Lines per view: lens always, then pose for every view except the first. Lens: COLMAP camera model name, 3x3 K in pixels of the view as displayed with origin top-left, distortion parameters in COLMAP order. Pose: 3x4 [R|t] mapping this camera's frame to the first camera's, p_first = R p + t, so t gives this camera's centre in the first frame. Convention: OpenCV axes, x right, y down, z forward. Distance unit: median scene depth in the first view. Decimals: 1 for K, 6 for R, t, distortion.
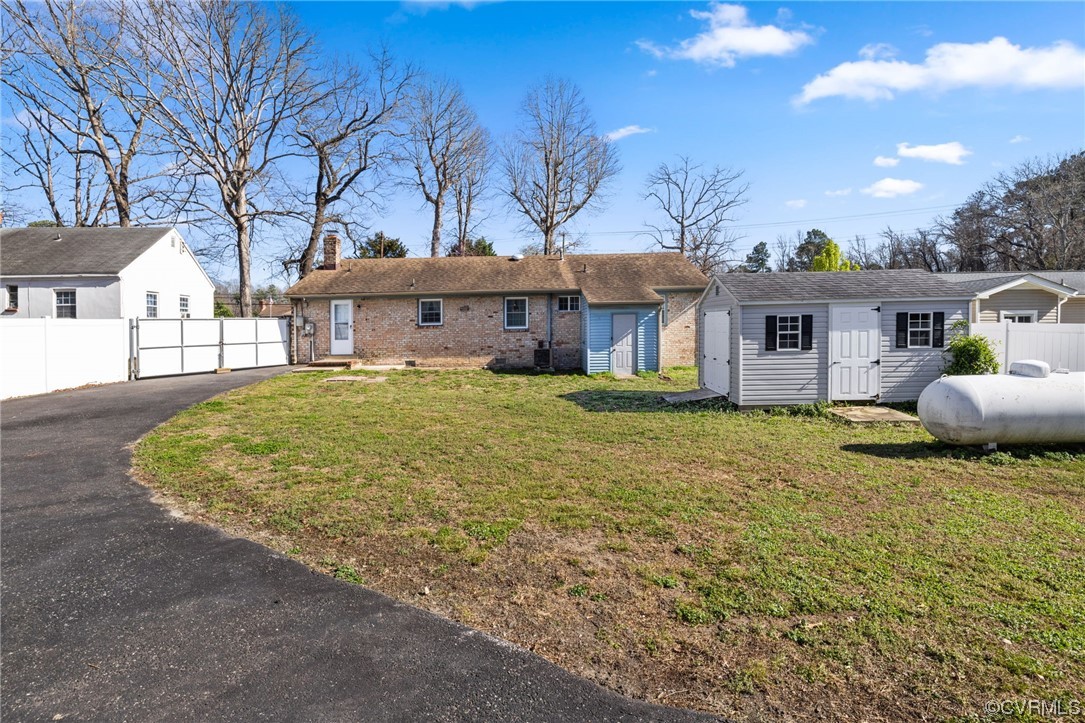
lens RADIAL K [[497.0, 0, 542.5], [0, 497.0, 348.2], [0, 0, 1]] dist [-0.000571, 0.000033]
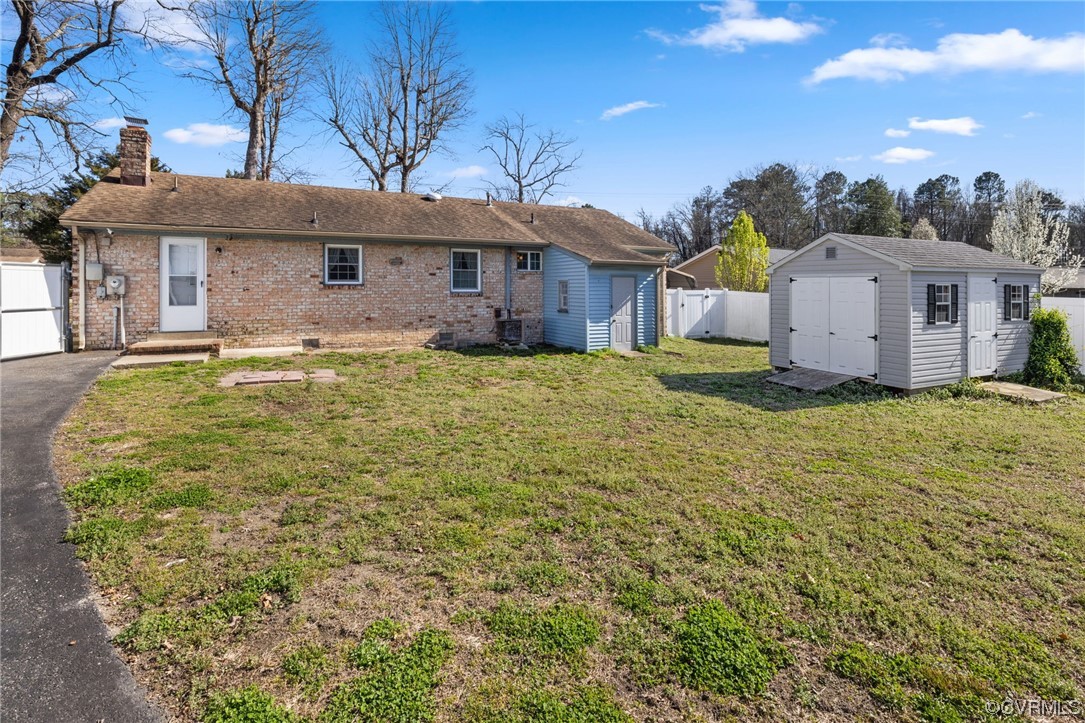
lens RADIAL K [[507.6, 0, 521.2], [0, 507.6, 309.0], [0, 0, 1]] dist [-0.001645, 0.000434]
pose [[0.894037, 0.002960, 0.447983, -0.317027], [0.000329, 0.999974, -0.007263, -0.008473], [-0.447993, 0.006641, 0.894013, 0.293038]]
